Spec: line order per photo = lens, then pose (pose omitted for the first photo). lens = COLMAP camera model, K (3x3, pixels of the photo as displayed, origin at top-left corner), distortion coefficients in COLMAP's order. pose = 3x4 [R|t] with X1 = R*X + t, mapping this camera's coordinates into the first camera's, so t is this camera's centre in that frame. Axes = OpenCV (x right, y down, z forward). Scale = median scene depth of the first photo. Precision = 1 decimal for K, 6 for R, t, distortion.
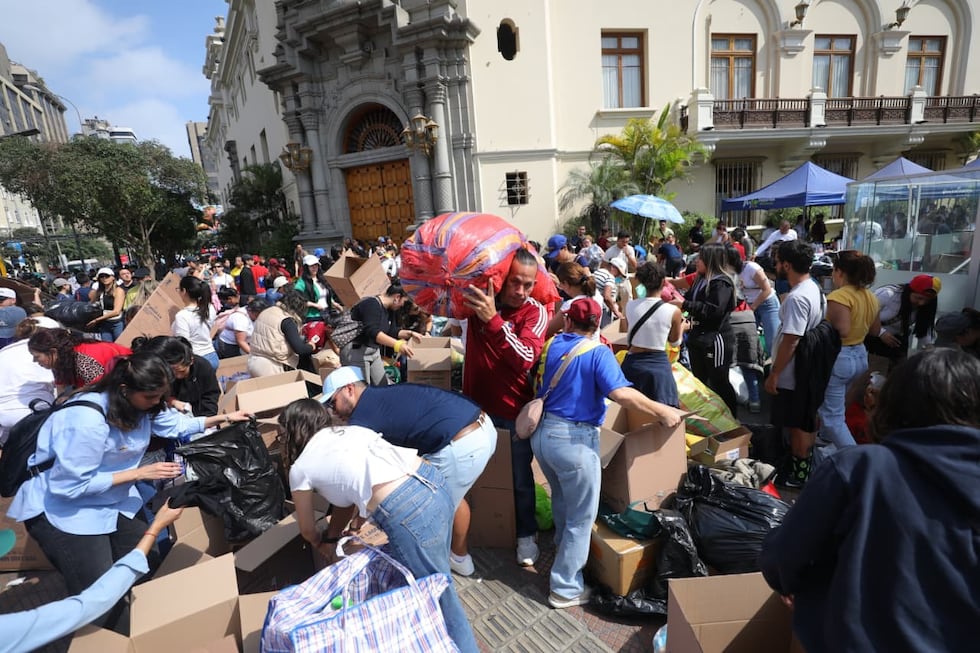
lens RADIAL K [[477.9, 0, 492.0], [0, 477.9, 327.8], [0, 0, 1]] dist [-0.037473, 0.011414]
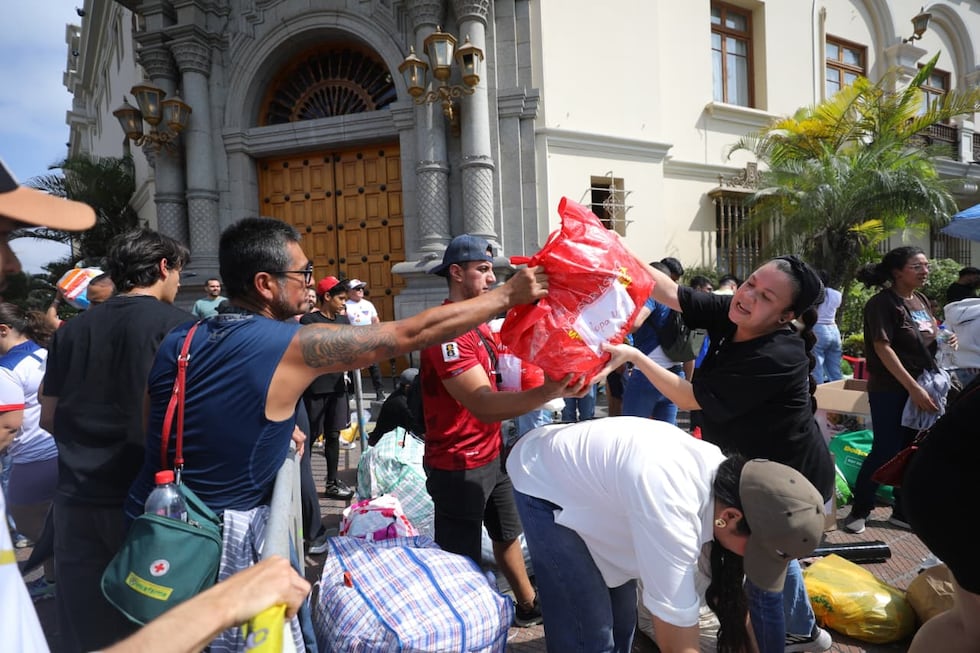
lens RADIAL K [[442.8, 0, 490.0], [0, 442.8, 324.2], [0, 0, 1]] dist [-0.039898, 0.009443]
pose [[0.977389, 0.025588, 0.209896, -0.165889], [0.010978, 0.985172, -0.171221, -0.075142], [-0.211165, 0.169653, 0.962615, 0.542357]]
